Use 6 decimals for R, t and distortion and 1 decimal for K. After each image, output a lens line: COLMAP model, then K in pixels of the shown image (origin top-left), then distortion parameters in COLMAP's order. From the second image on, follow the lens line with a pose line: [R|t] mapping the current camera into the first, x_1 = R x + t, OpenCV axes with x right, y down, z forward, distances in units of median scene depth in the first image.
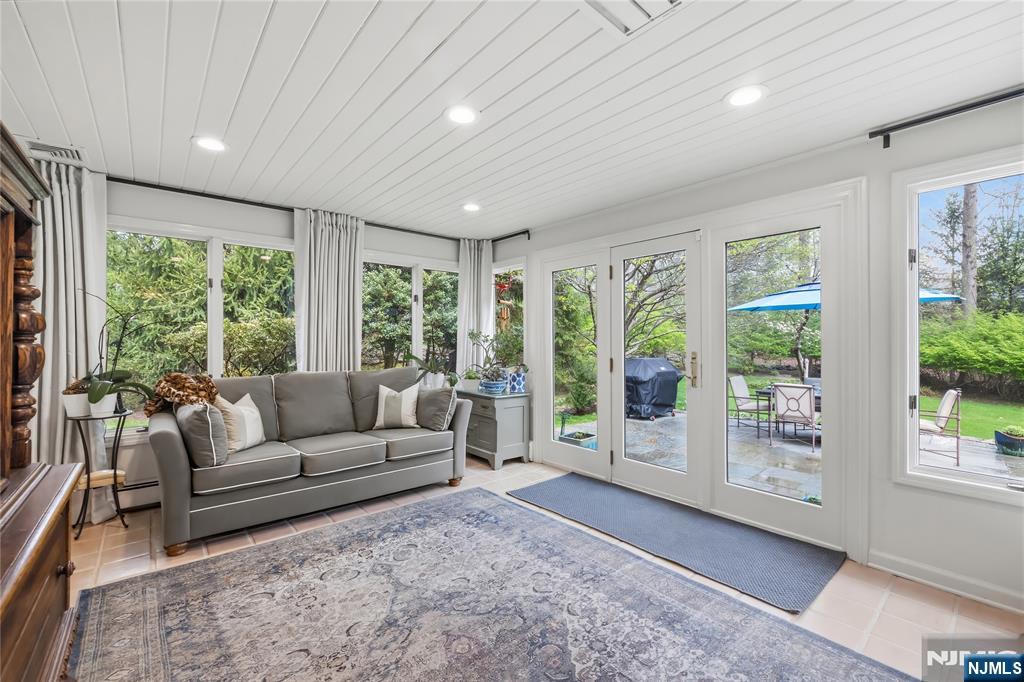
lens RADIAL K [[432.9, 0, 511.2], [0, 432.9, 339.3], [0, 0, 1]] dist [-0.000069, -0.000431]
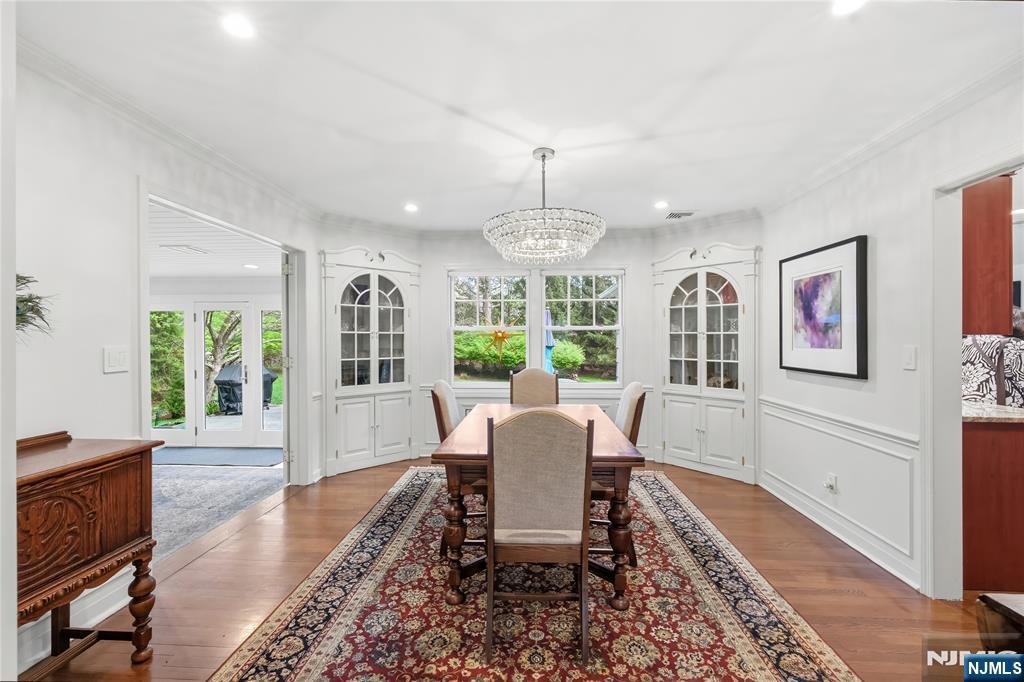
lens RADIAL K [[432.9, 0, 511.3], [0, 432.9, 341.7], [0, 0, 1]] dist [-0.000069, -0.000431]
pose [[0.689127, -0.006184, 0.724614, -0.052067], [0.000342, 0.999966, 0.008209, -0.031244], [-0.724640, -0.005409, 0.689106, -0.396955]]
